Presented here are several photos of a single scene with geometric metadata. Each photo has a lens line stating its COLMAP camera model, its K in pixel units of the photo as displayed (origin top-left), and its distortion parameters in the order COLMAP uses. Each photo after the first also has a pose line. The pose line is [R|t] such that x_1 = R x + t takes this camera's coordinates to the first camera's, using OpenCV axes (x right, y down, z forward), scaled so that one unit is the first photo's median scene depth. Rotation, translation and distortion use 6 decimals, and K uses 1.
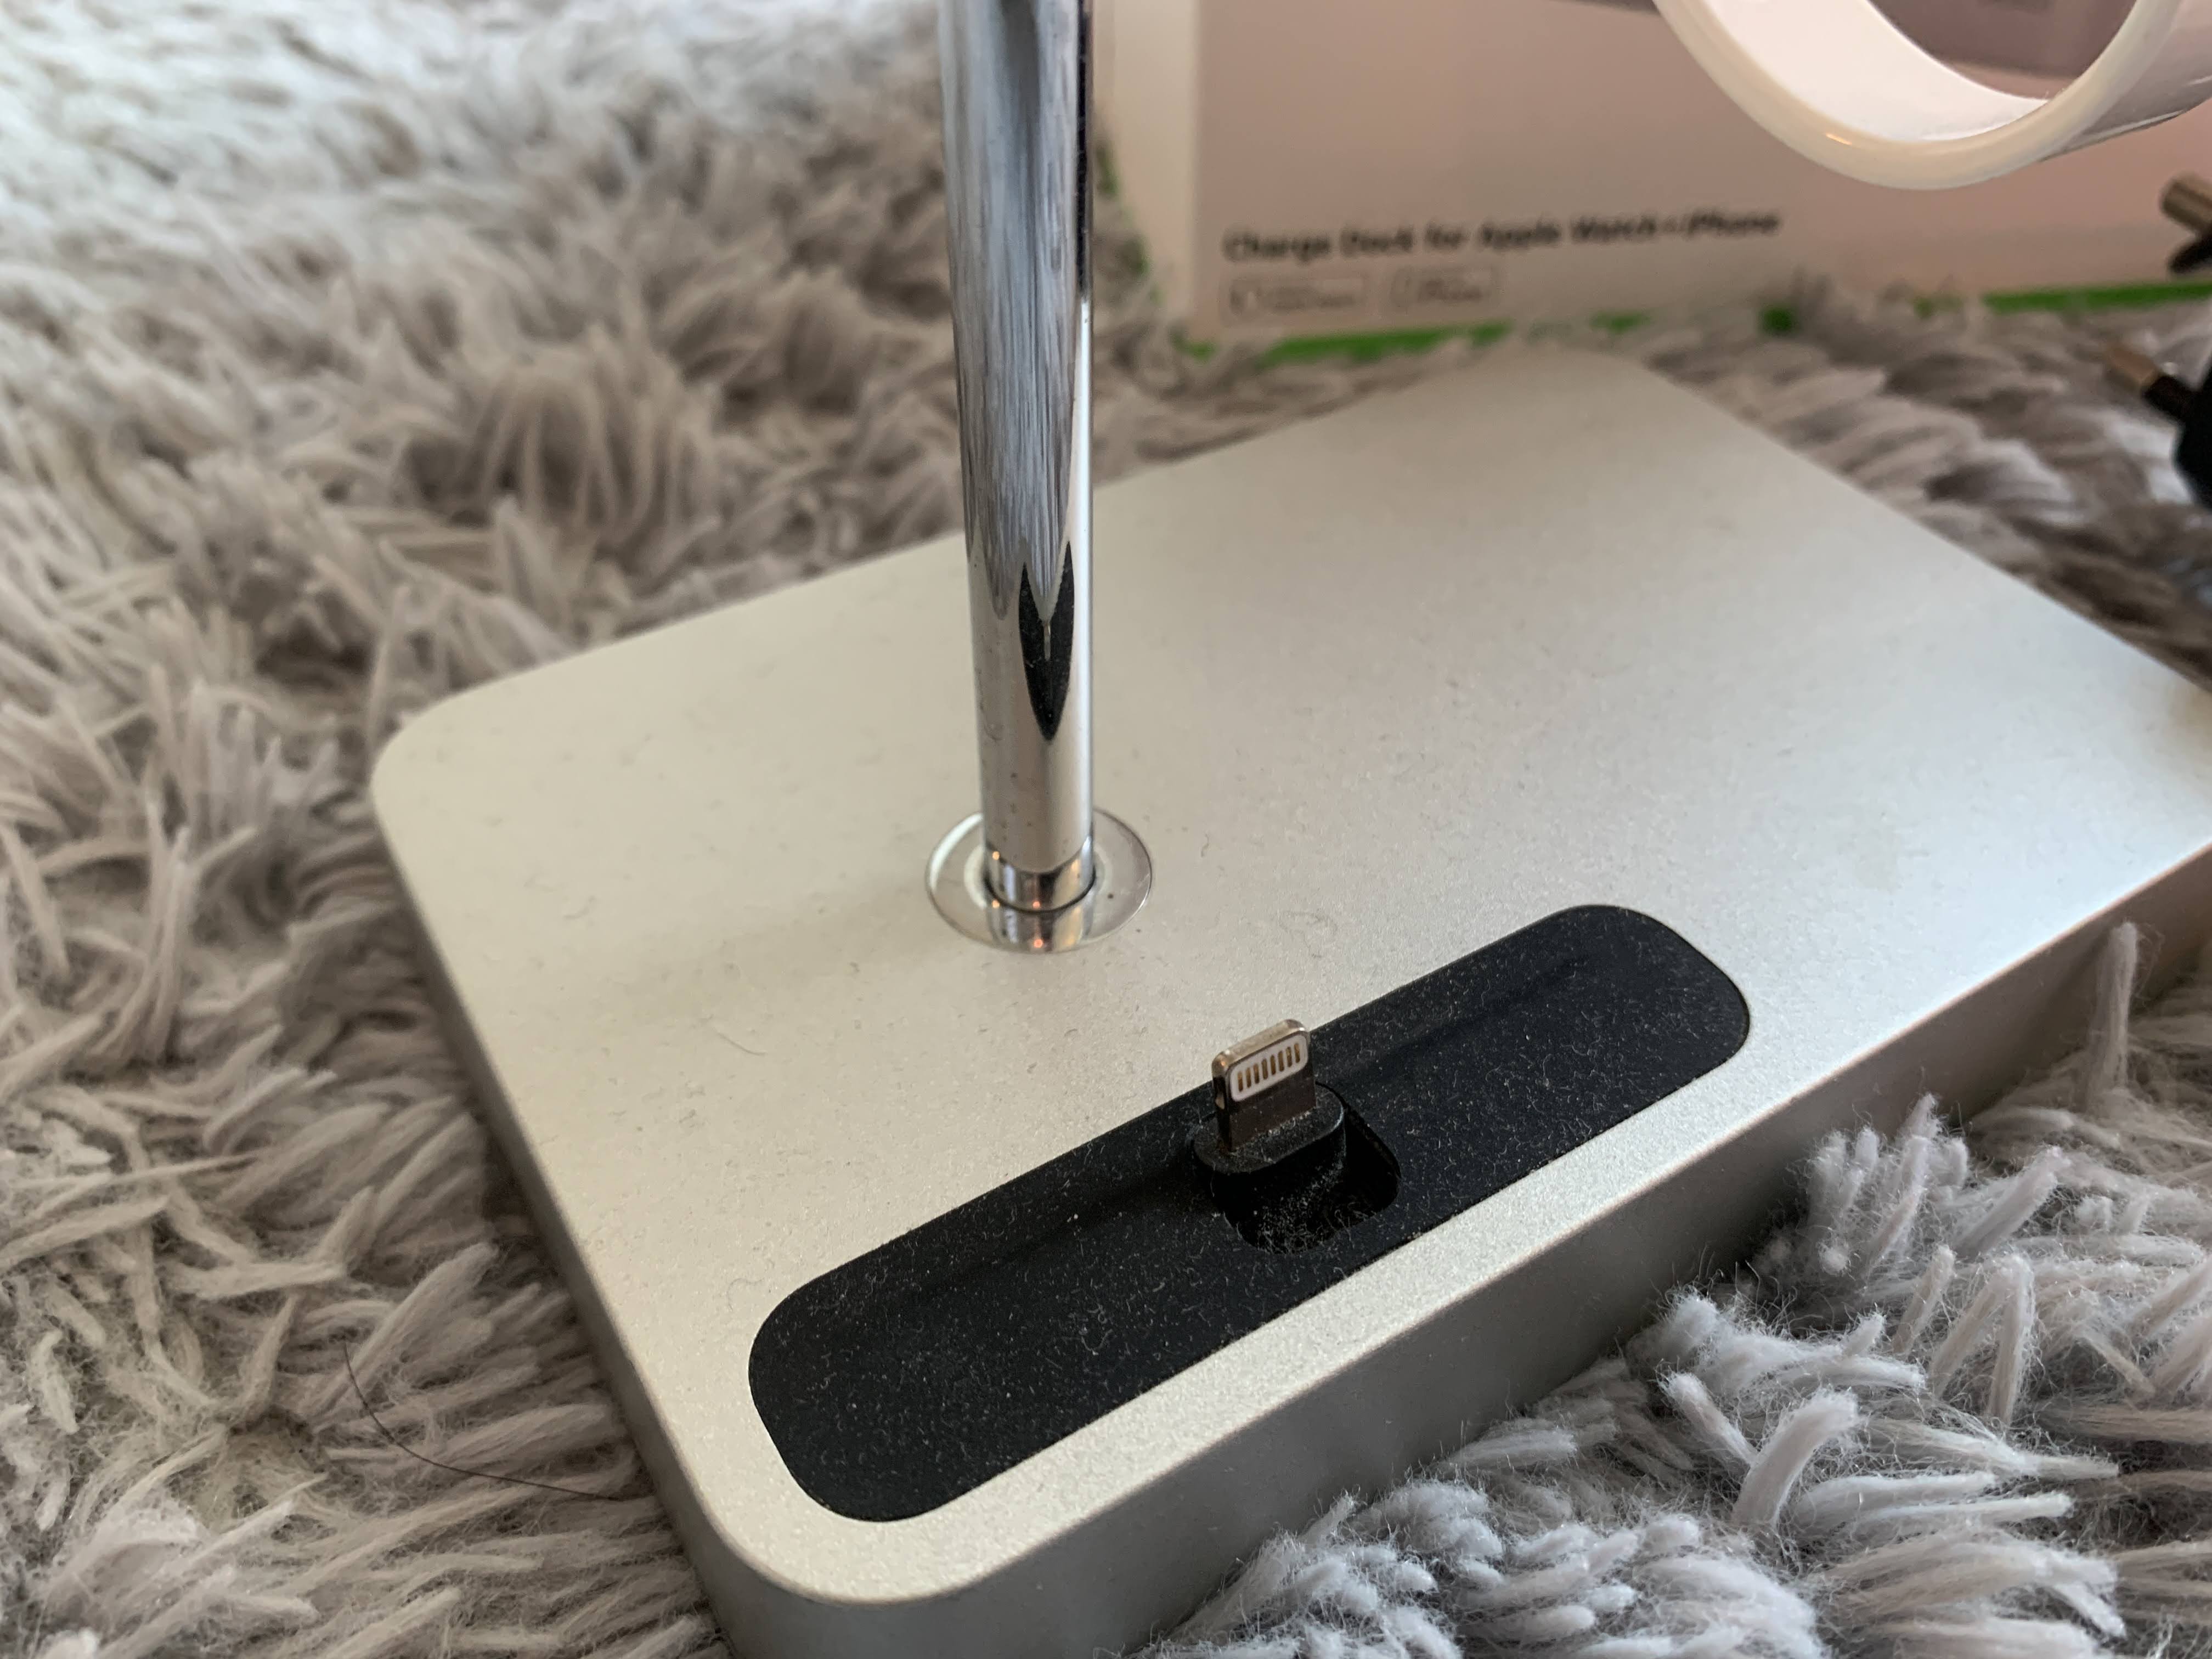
lens RADIAL K [[1719.0, 0, 1104.1], [0, 1719.0, 843.1], [0, 0, 1]] dist [-0.004285, -0.020184]
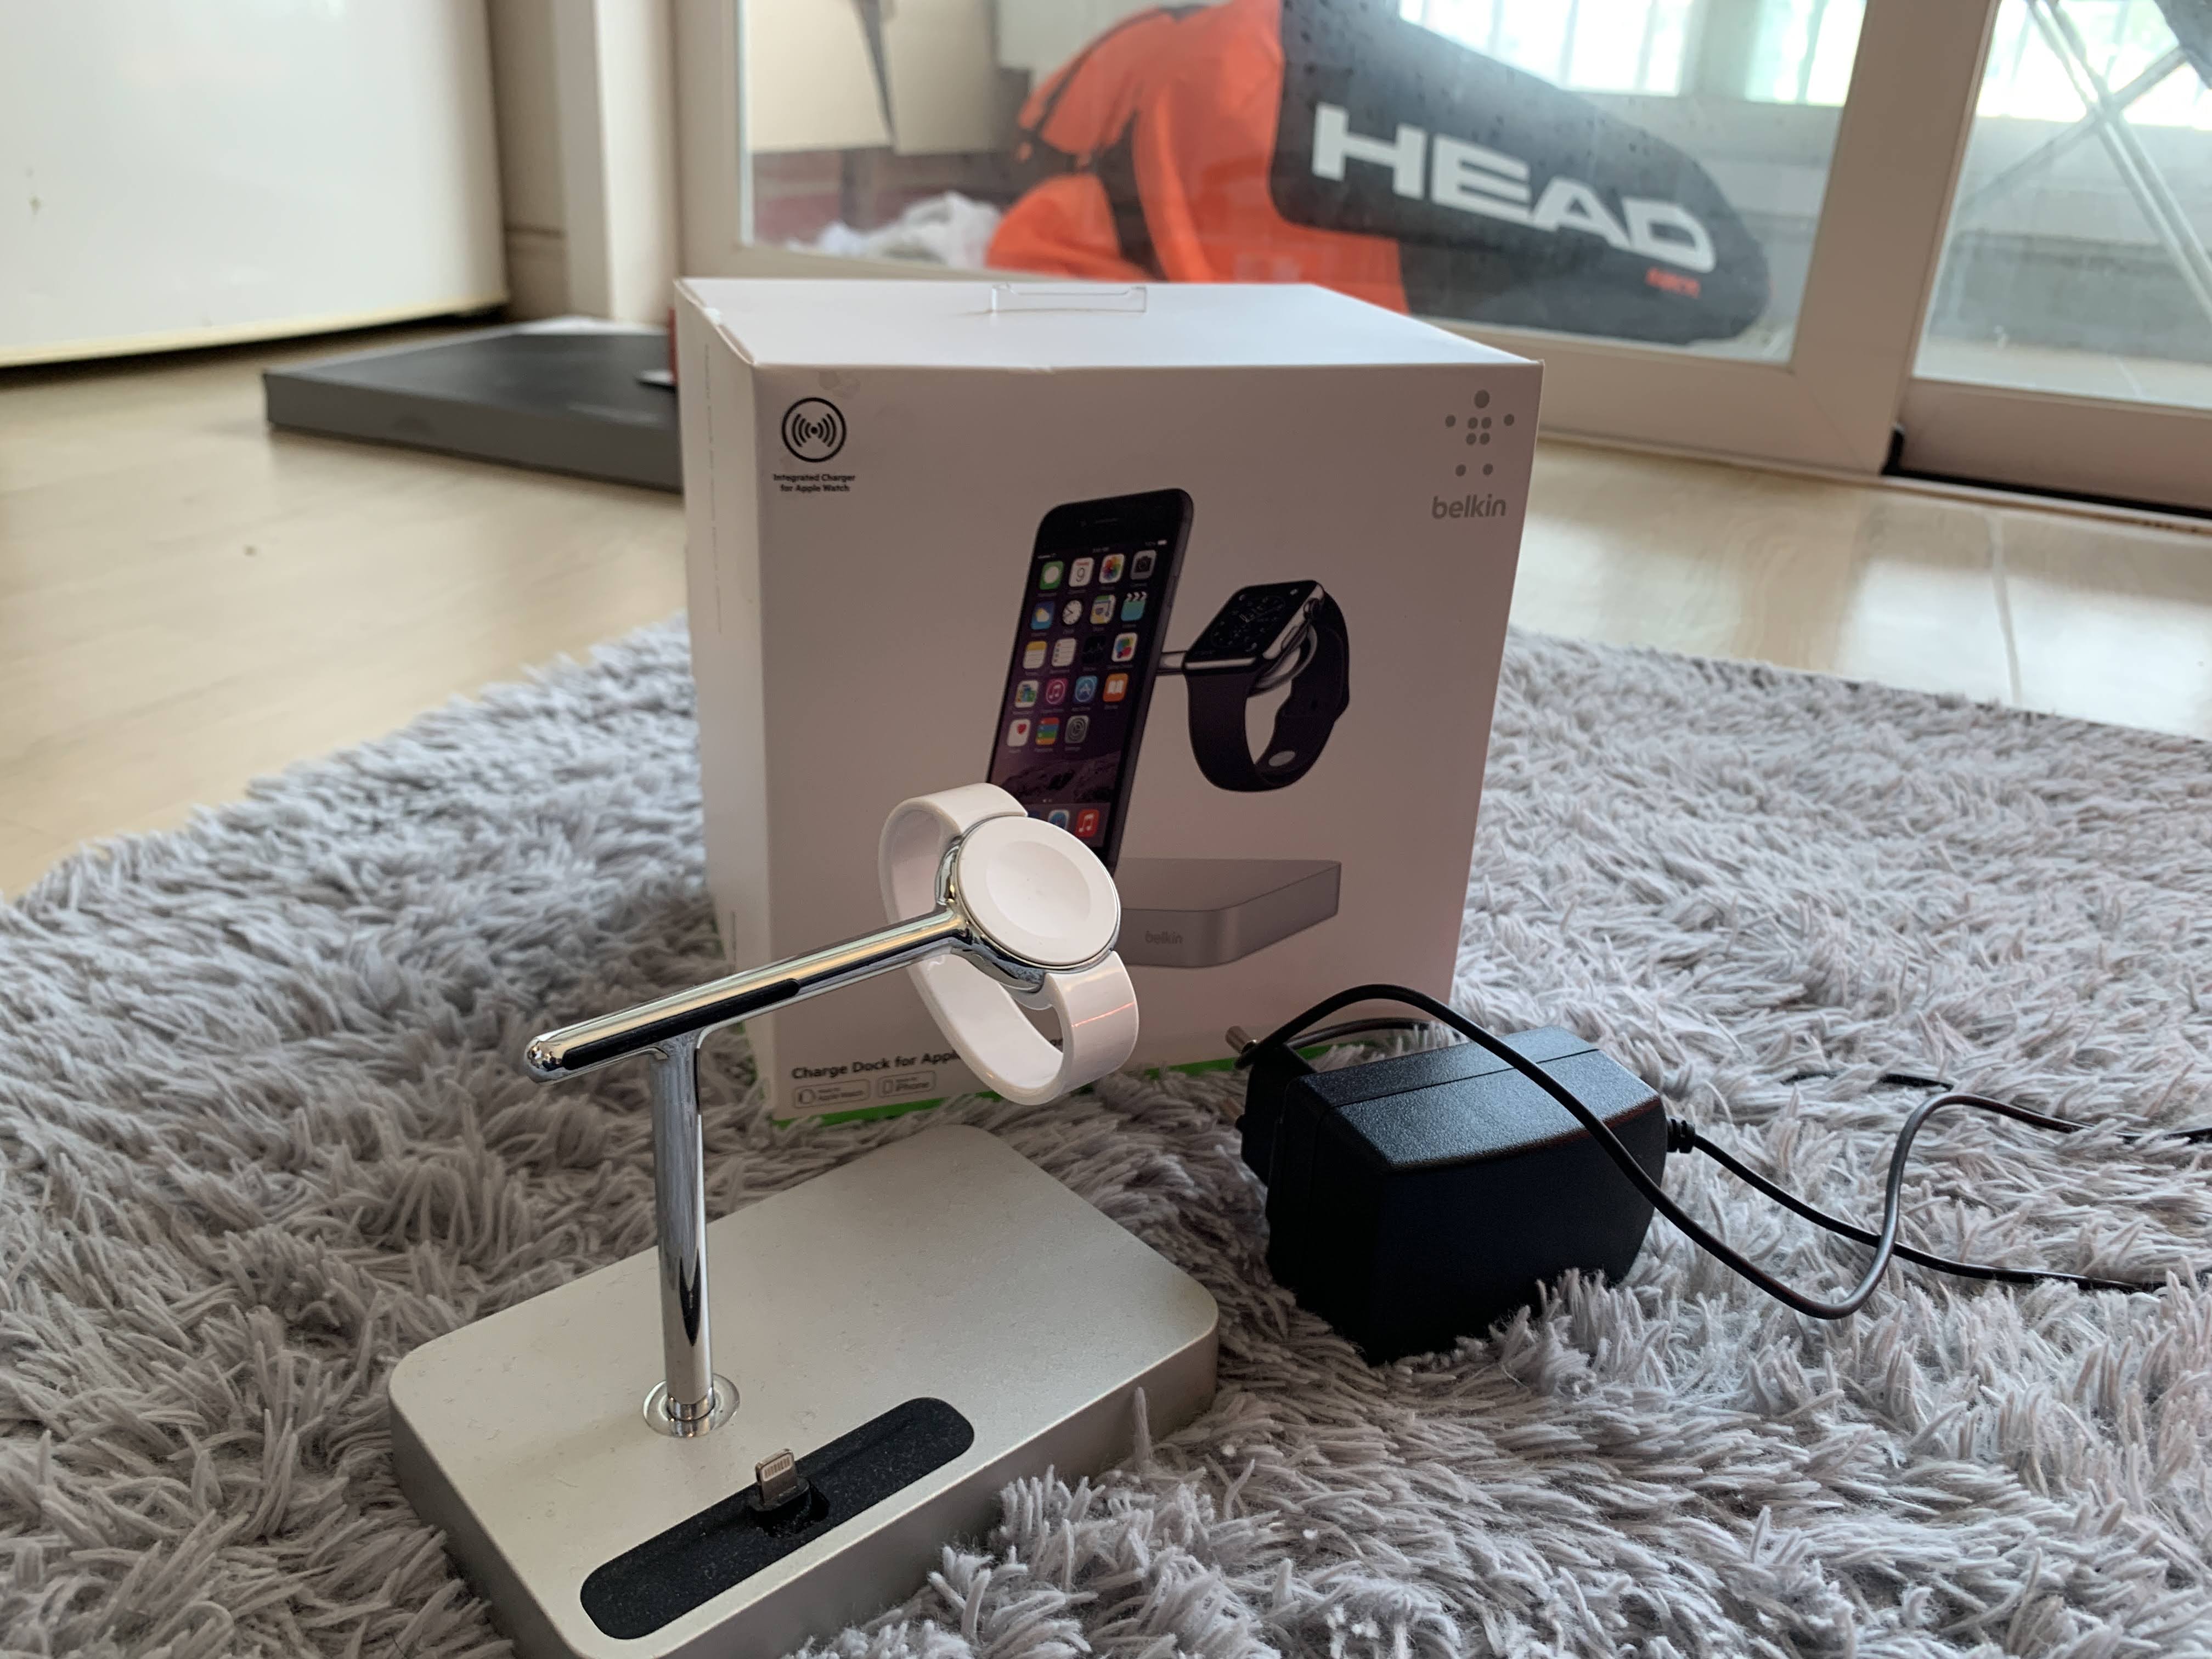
lens RADIAL K [[1719.0, 0, 1102.6], [0, 1719.0, 814.5], [0, 0, 1]] dist [-0.004285, -0.020184]
pose [[0.982661, -0.027617, 0.183345, 0.073618], [0.087384, 0.941119, -0.326587, 0.050479], [-0.163531, 0.336945, 0.927214, -1.060870]]
